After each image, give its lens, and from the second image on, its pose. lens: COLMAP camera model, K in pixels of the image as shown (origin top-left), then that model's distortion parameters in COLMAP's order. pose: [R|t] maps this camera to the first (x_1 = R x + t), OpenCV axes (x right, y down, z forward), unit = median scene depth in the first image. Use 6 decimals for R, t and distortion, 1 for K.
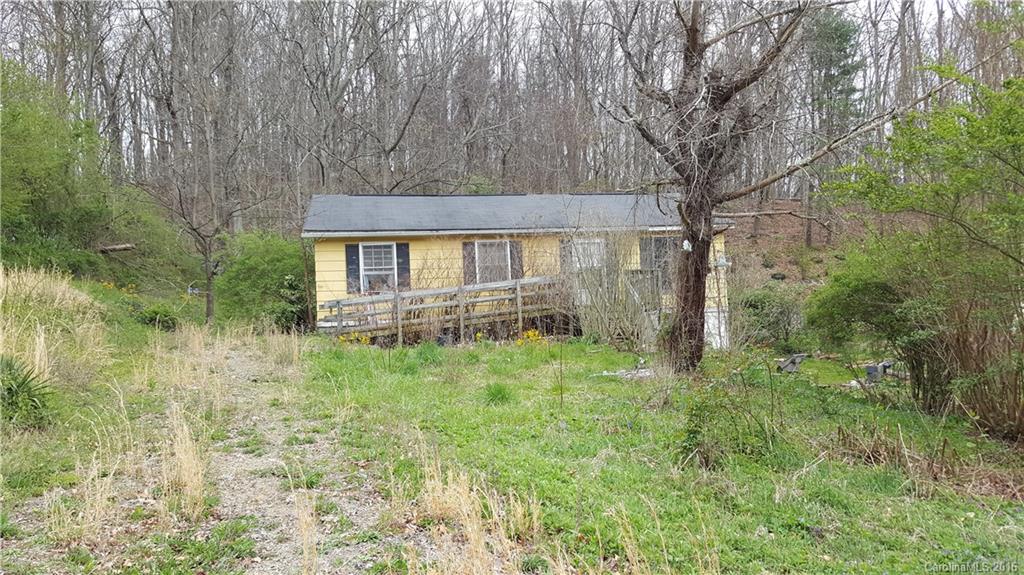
lens RADIAL K [[777.3, 0, 505.9], [0, 777.3, 291.1], [0, 0, 1]] dist [0.133776, -0.198254]
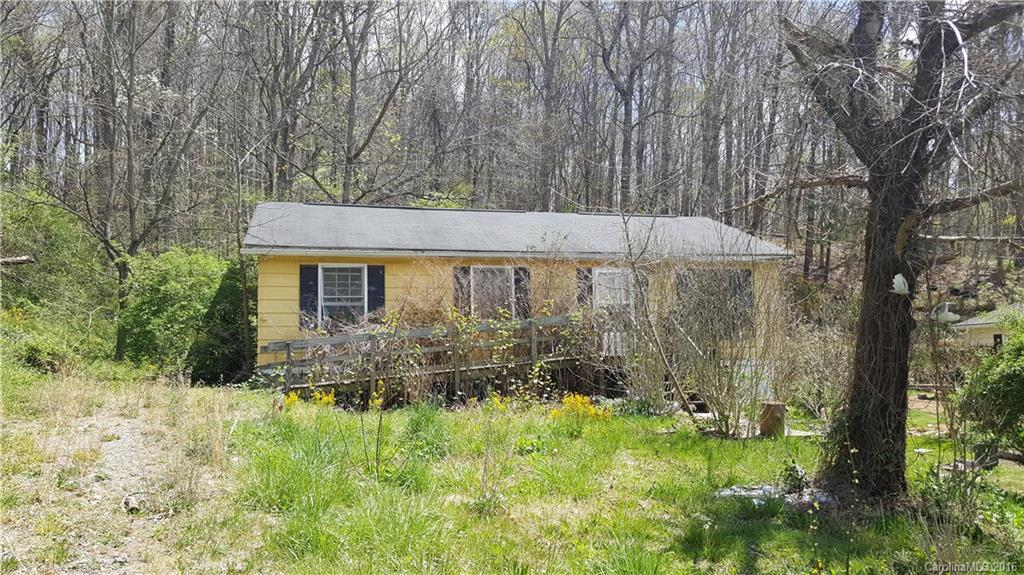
lens RADIAL K [[777.3, 0, 505.9], [0, 777.3, 291.1], [0, 0, 1]] dist [0.133776, -0.198254]
pose [[0.997150, 0.031378, 0.068604, -0.057492], [-0.028873, 0.998890, -0.037206, -0.012147], [-0.069695, 0.035119, 0.996950, 0.229719]]
